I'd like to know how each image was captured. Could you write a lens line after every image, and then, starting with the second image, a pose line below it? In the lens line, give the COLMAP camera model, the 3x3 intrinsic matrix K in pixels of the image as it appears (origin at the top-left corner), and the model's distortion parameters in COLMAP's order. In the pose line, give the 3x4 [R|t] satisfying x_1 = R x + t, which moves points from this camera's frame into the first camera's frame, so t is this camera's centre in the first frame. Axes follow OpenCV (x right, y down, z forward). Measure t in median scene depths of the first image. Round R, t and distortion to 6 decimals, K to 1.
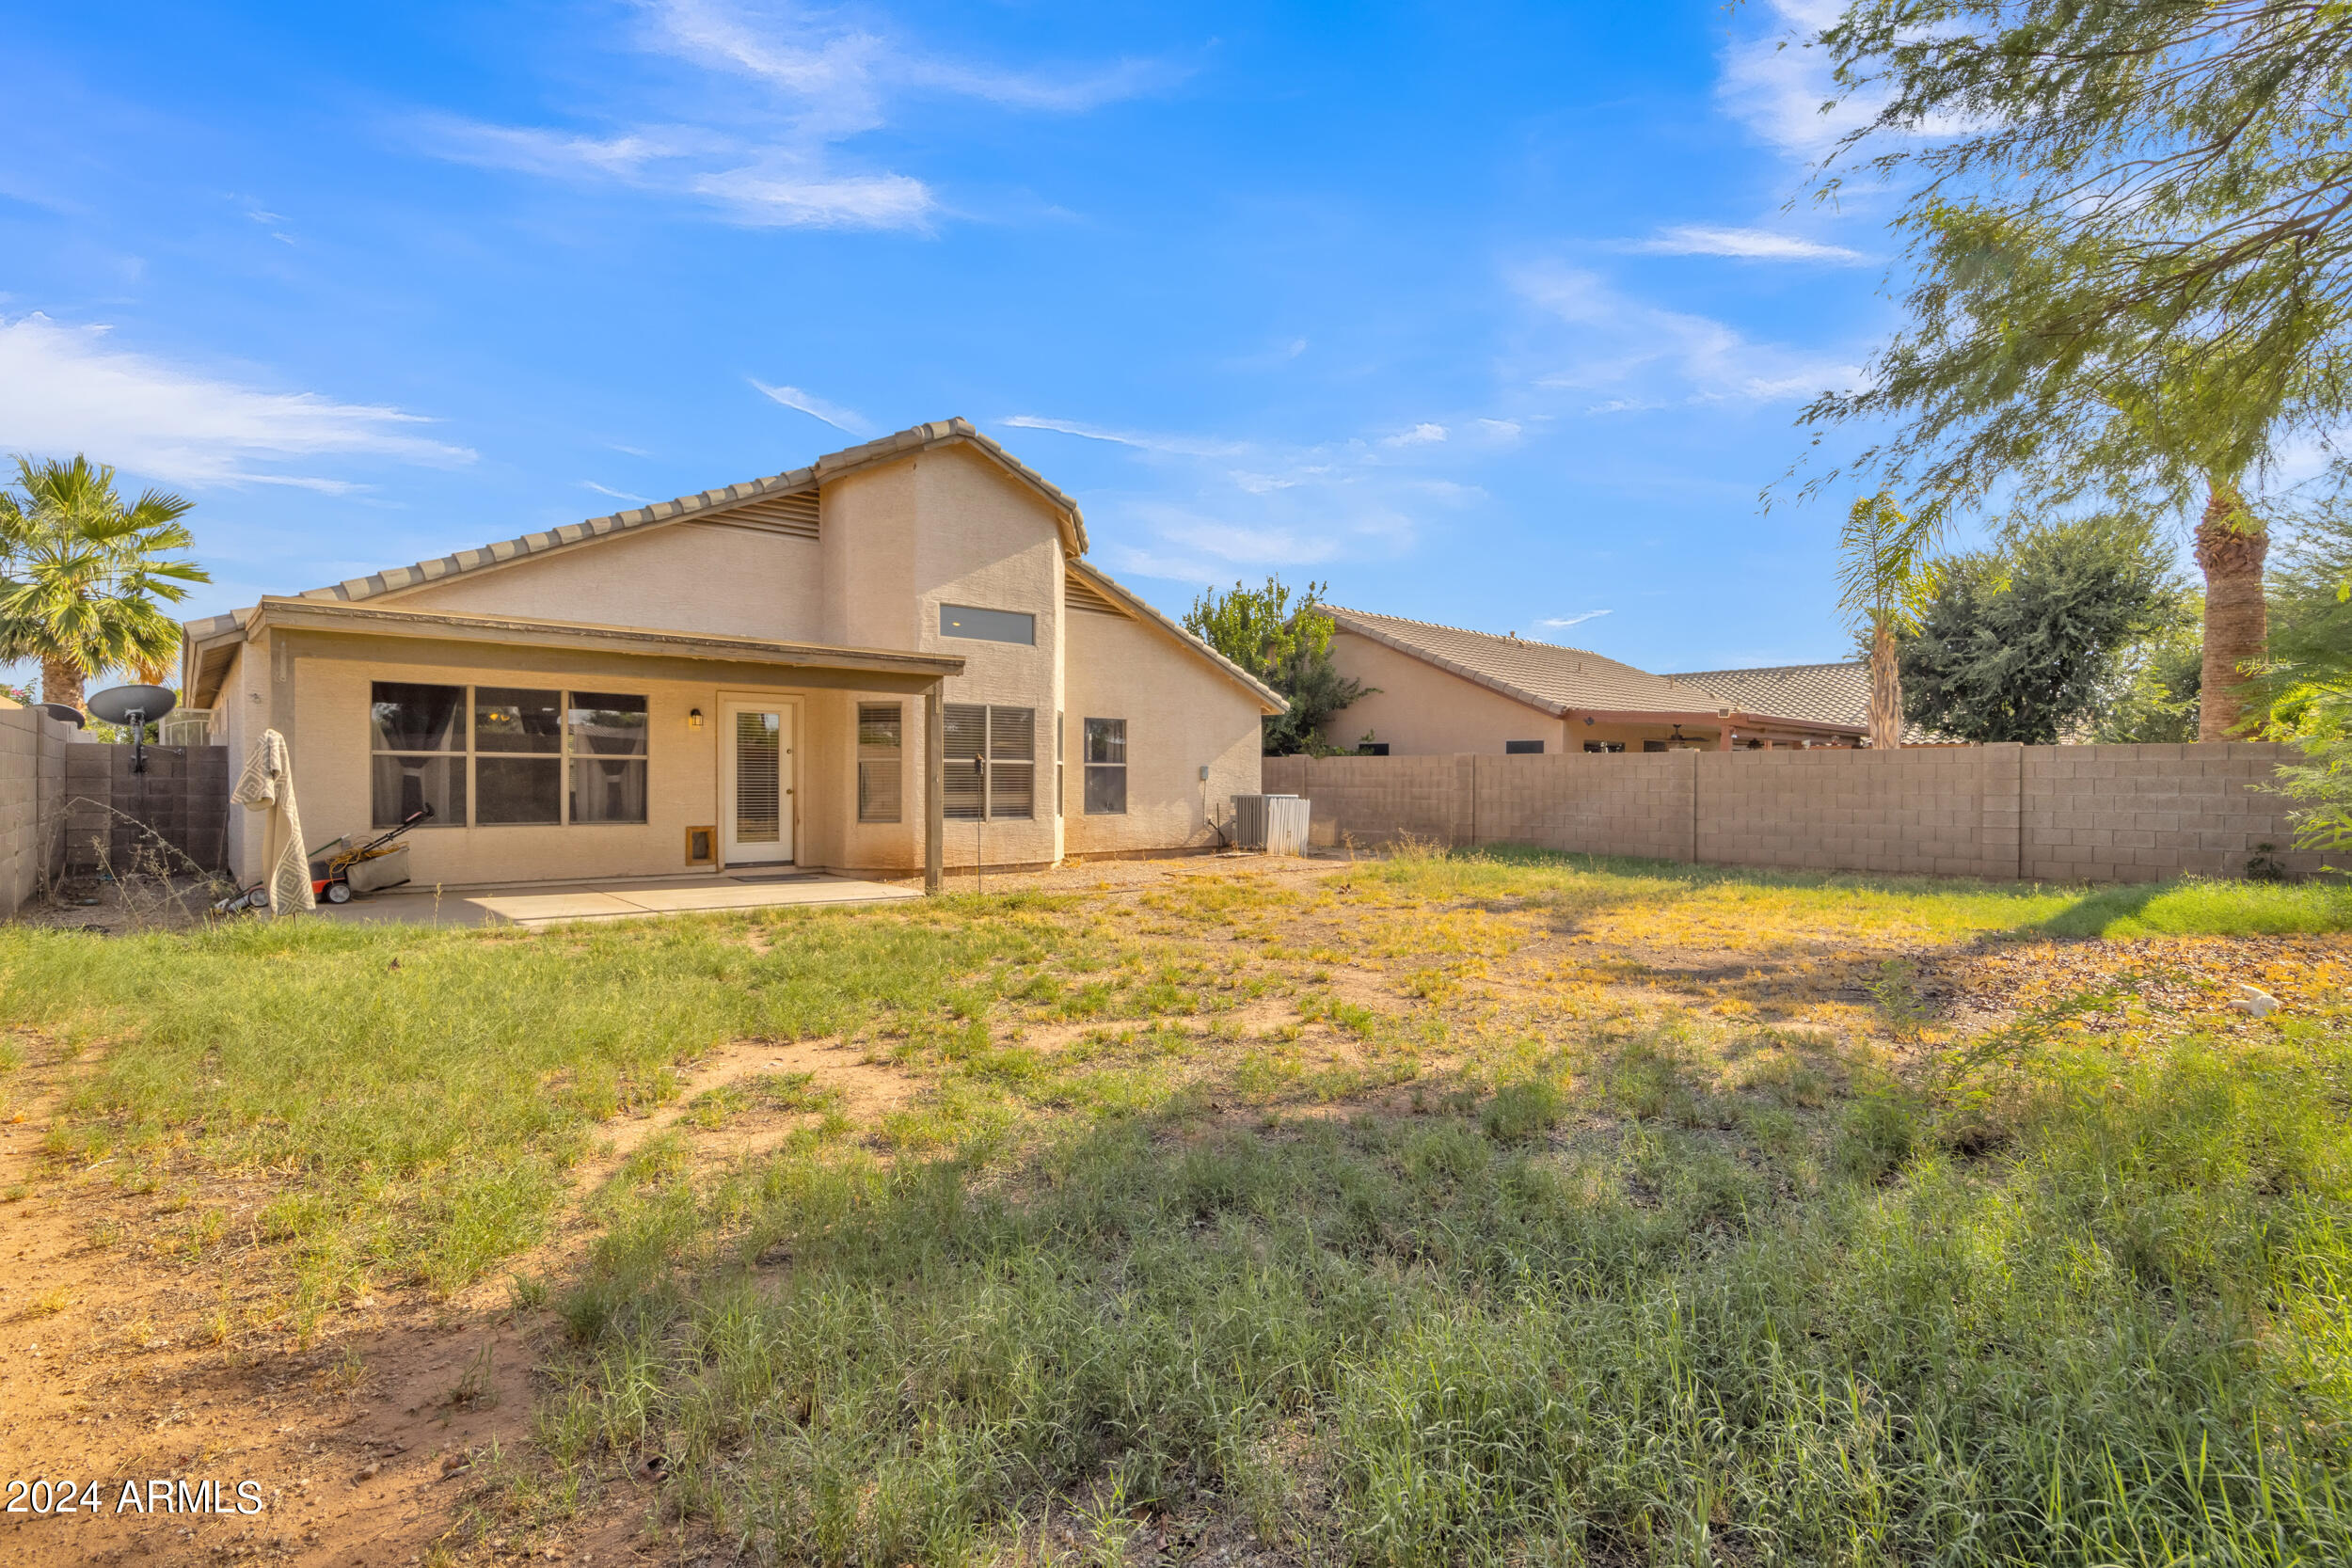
lens RADIAL K [[1132.6, 0, 1176.0], [0, 1132.6, 784.0], [0, 0, 1]] dist [-0.001919, 0.000019]
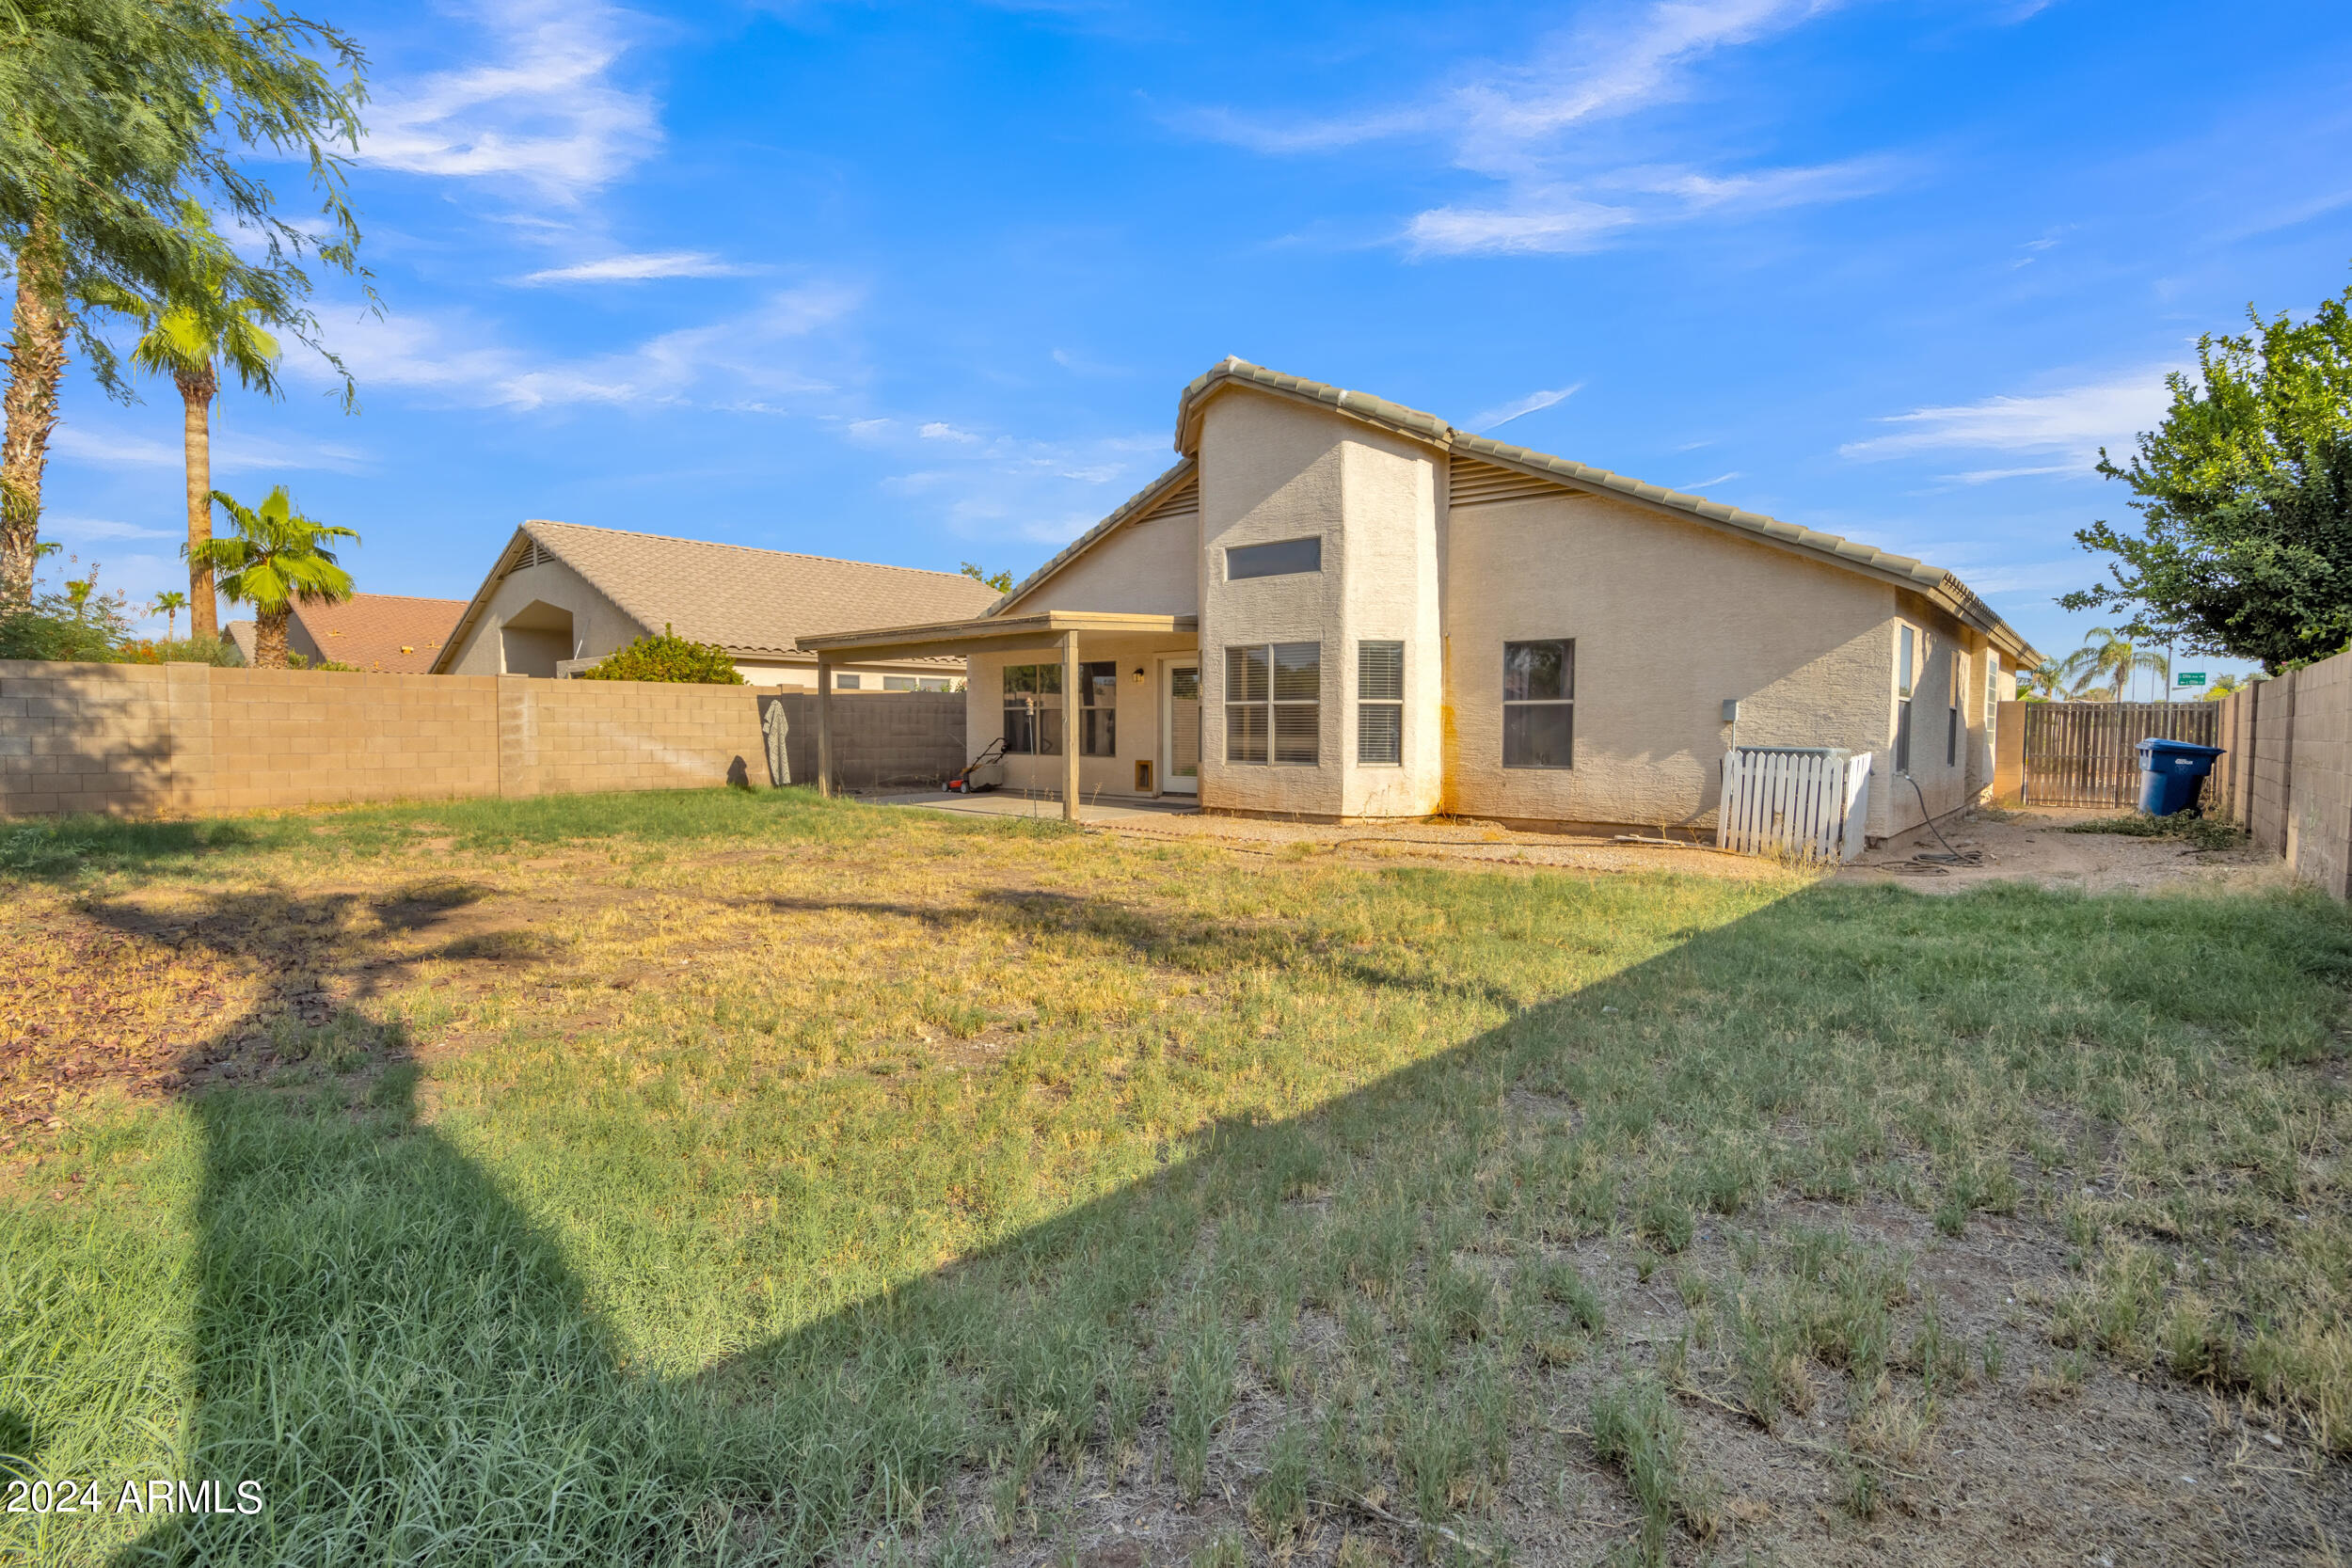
lens RADIAL K [[1132.6, 0, 1176.0], [0, 1132.6, 784.0], [0, 0, 1]] dist [-0.001919, 0.000019]
pose [[0.108229, 0.042073, -0.993235, 0.757119], [-0.007559, 0.999110, 0.041498, 0.008952], [0.994097, 0.003016, 0.108451, 0.794423]]
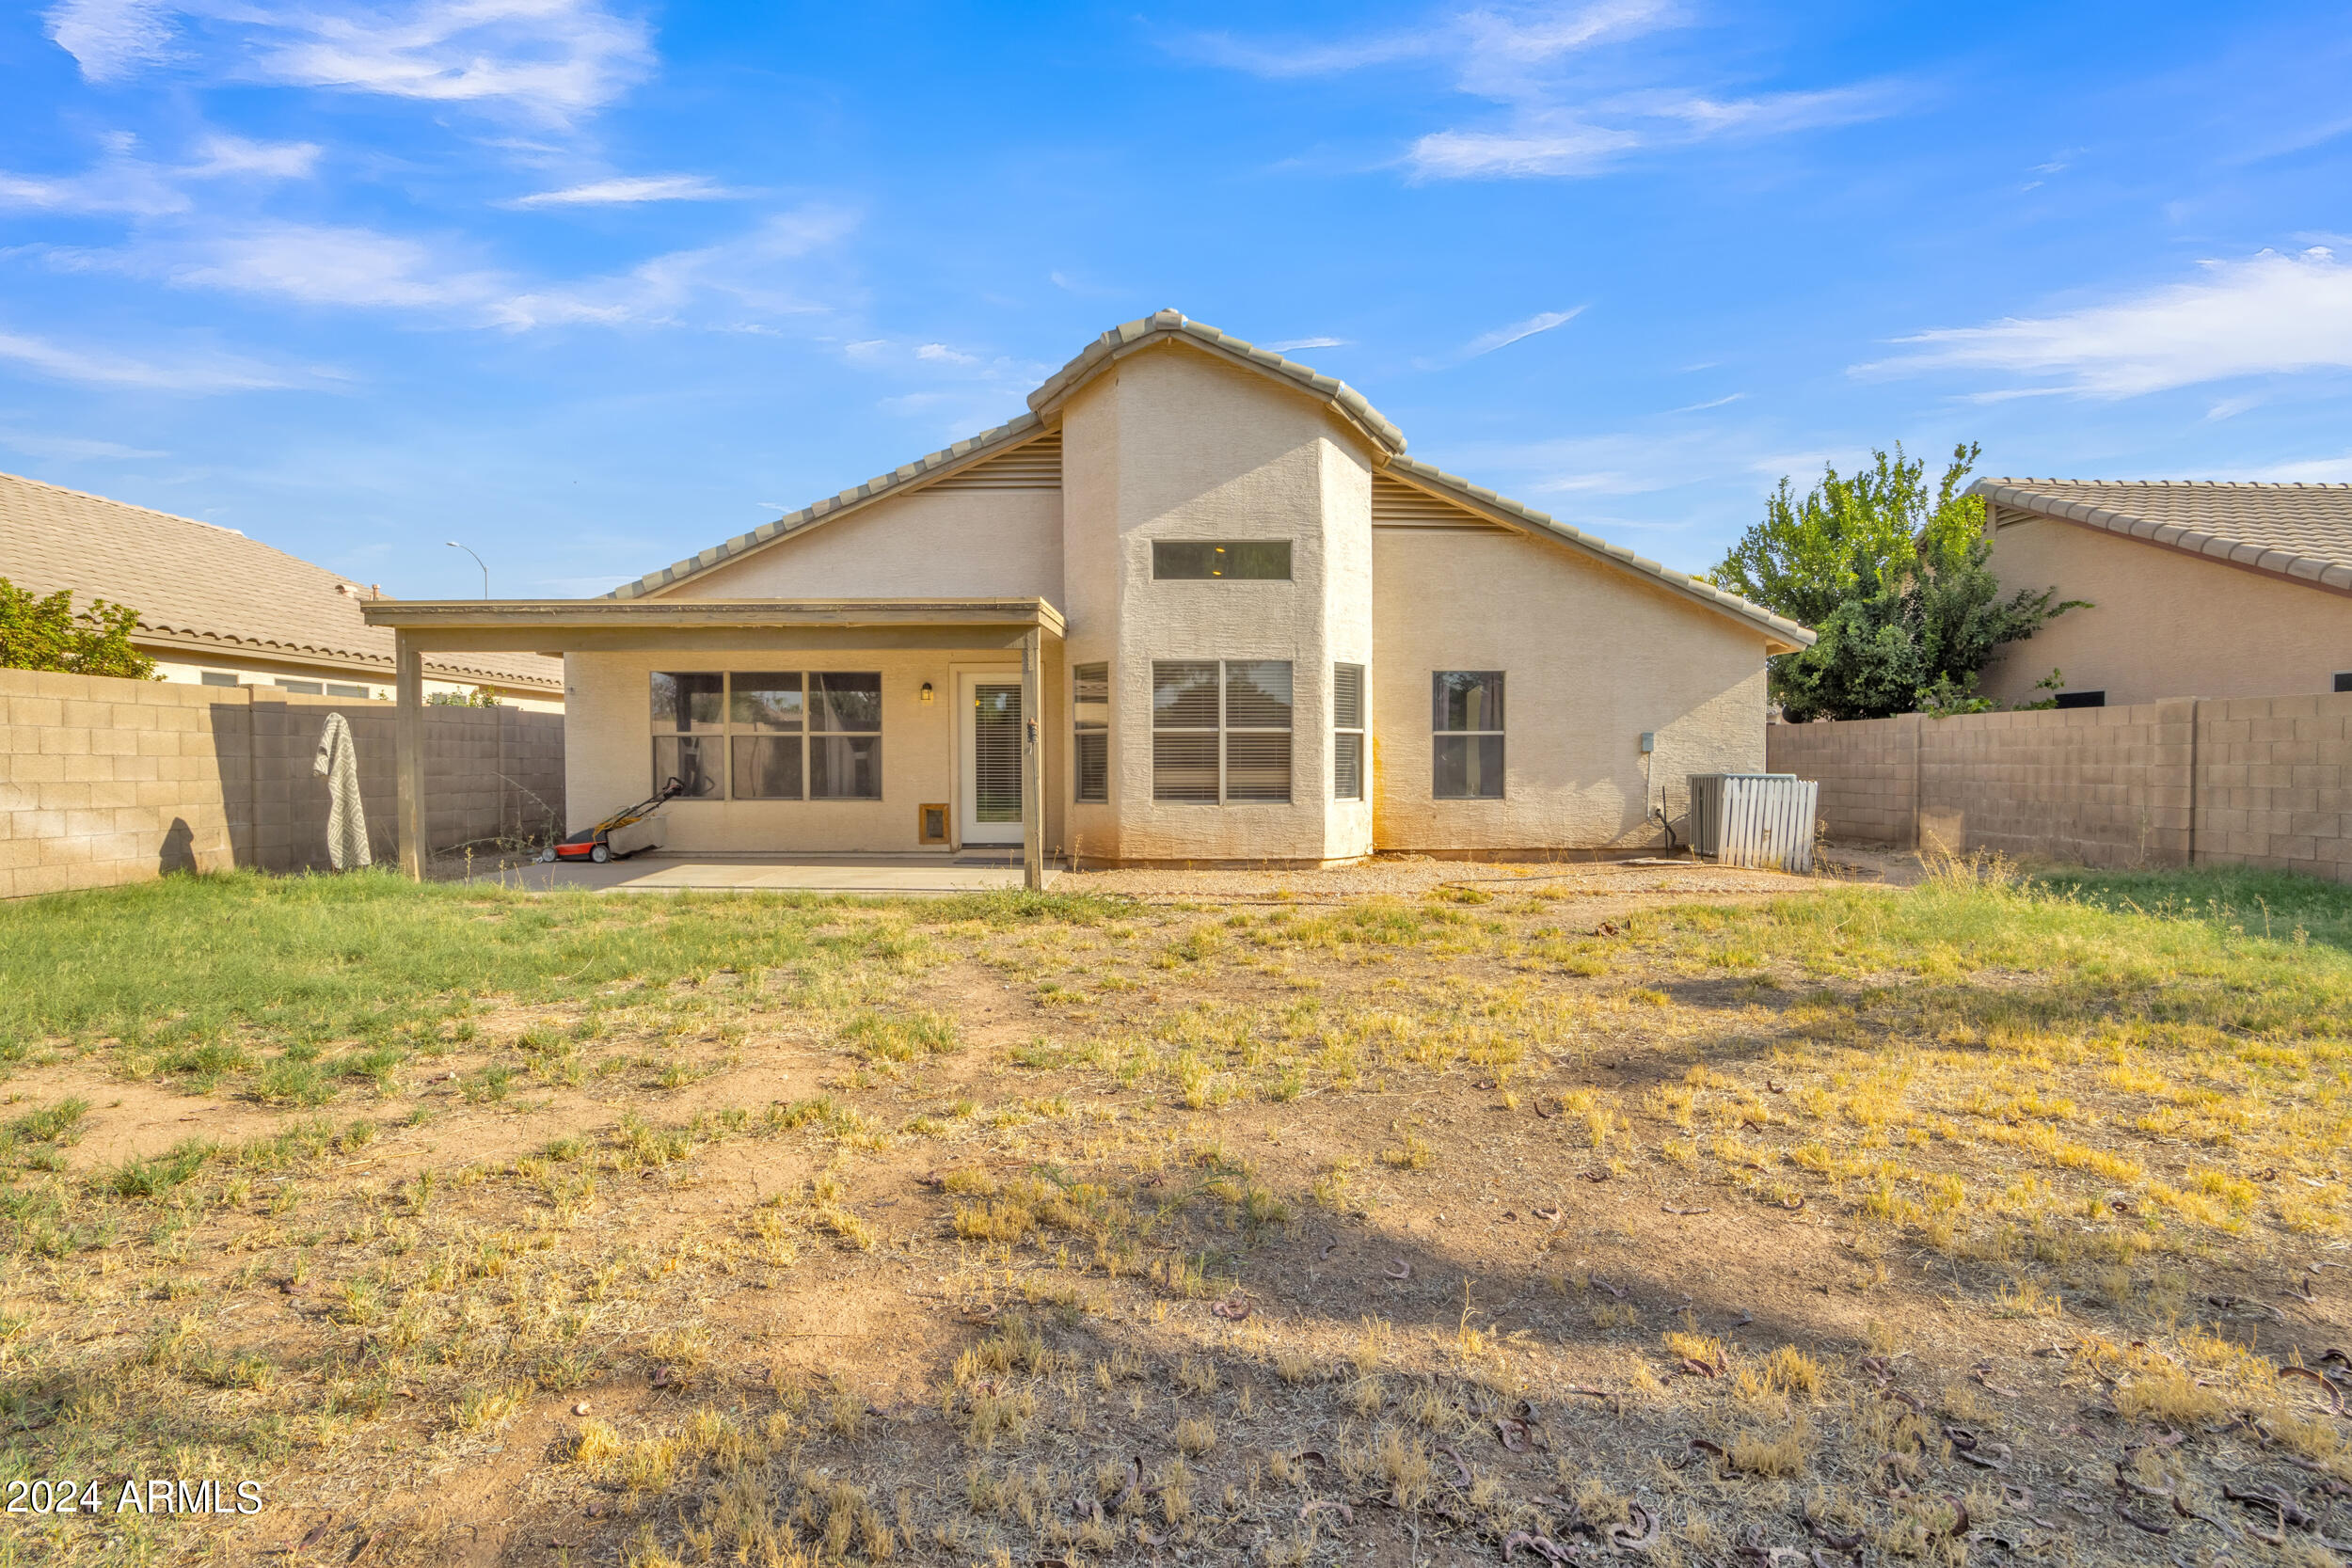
lens RADIAL K [[1093.4, 0, 1176.0], [0, 1093.4, 784.0], [0, 0, 1]] dist [-0.021686, 0.000109]
pose [[0.748253, 0.006750, -0.663380, 0.315332], [0.003275, 0.999898, 0.013869, 0.007019], [0.663406, -0.012550, 0.748154, 0.386663]]
